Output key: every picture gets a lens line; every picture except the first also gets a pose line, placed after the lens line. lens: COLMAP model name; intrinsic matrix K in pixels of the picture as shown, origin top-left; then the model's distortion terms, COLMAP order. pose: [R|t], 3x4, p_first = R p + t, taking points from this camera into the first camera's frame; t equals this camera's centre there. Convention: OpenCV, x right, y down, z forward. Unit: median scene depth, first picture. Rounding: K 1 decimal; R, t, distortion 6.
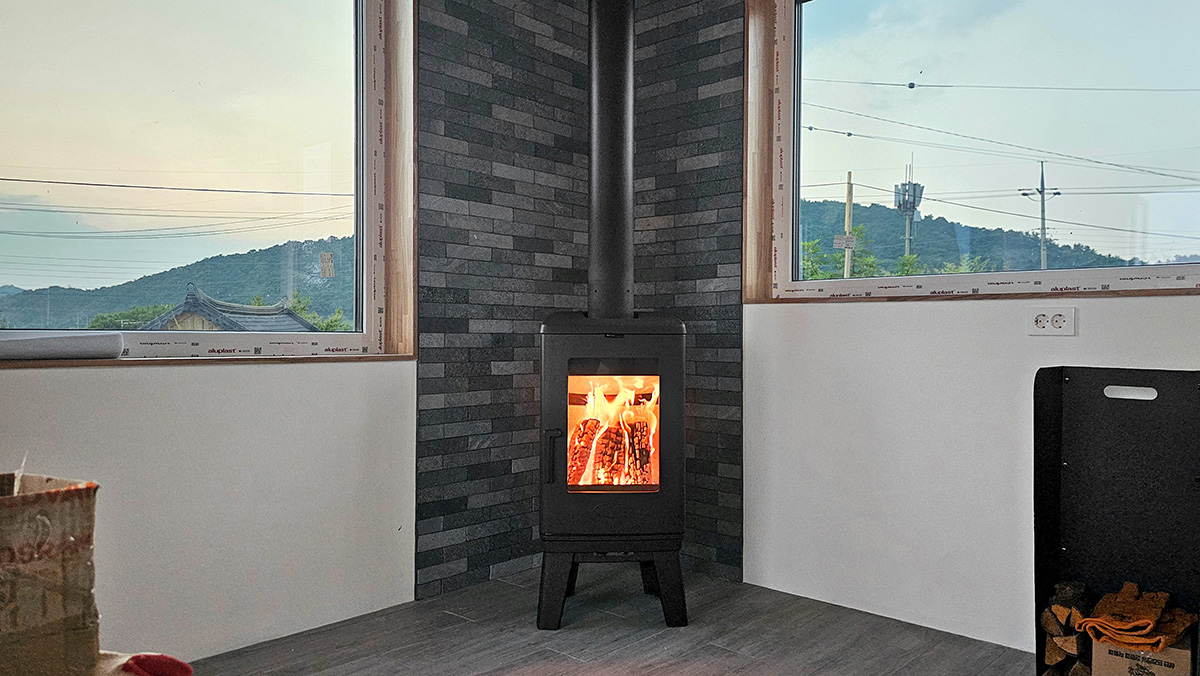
lens RADIAL K [[818.9, 0, 602.5], [0, 818.9, 339.2], [0, 0, 1]] dist [0.041128, -0.010433]
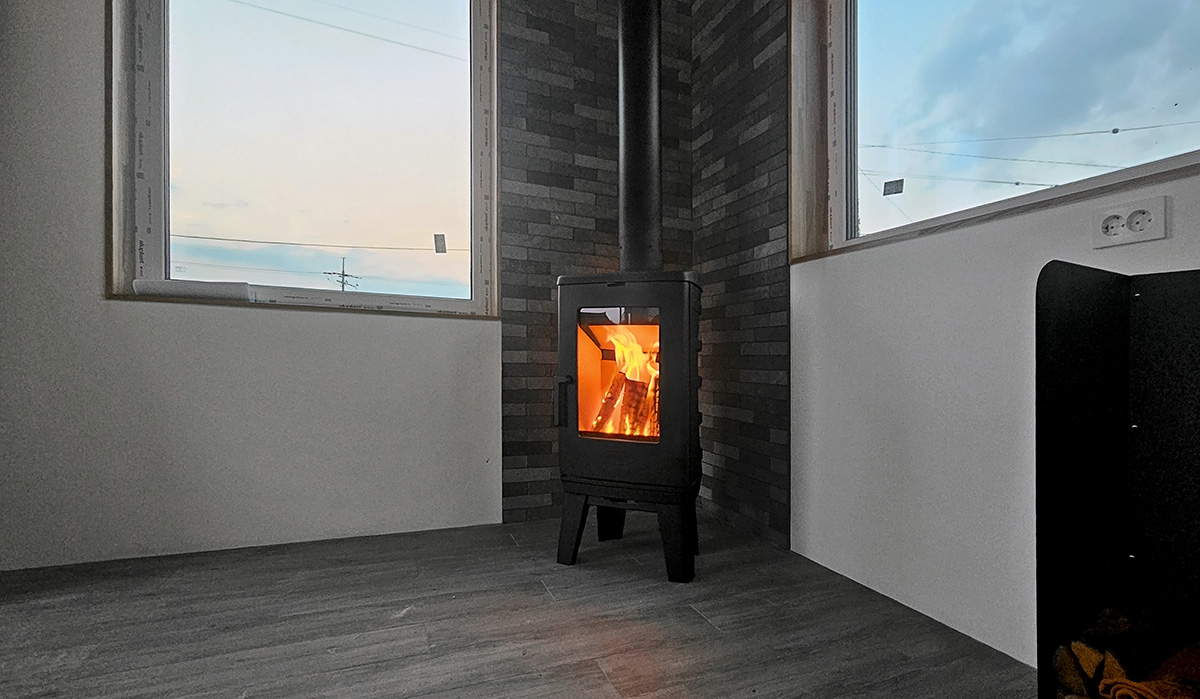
lens RADIAL K [[571.2, 0, 621.3], [0, 571.2, 362.0], [0, 0, 1]] dist [0.002562, -0.001028]
pose [[0.917461, 0.026520, -0.396940, 0.262533], [-0.024670, 0.999648, 0.009769, 0.071886], [0.397060, 0.000830, 0.917792, 0.305567]]
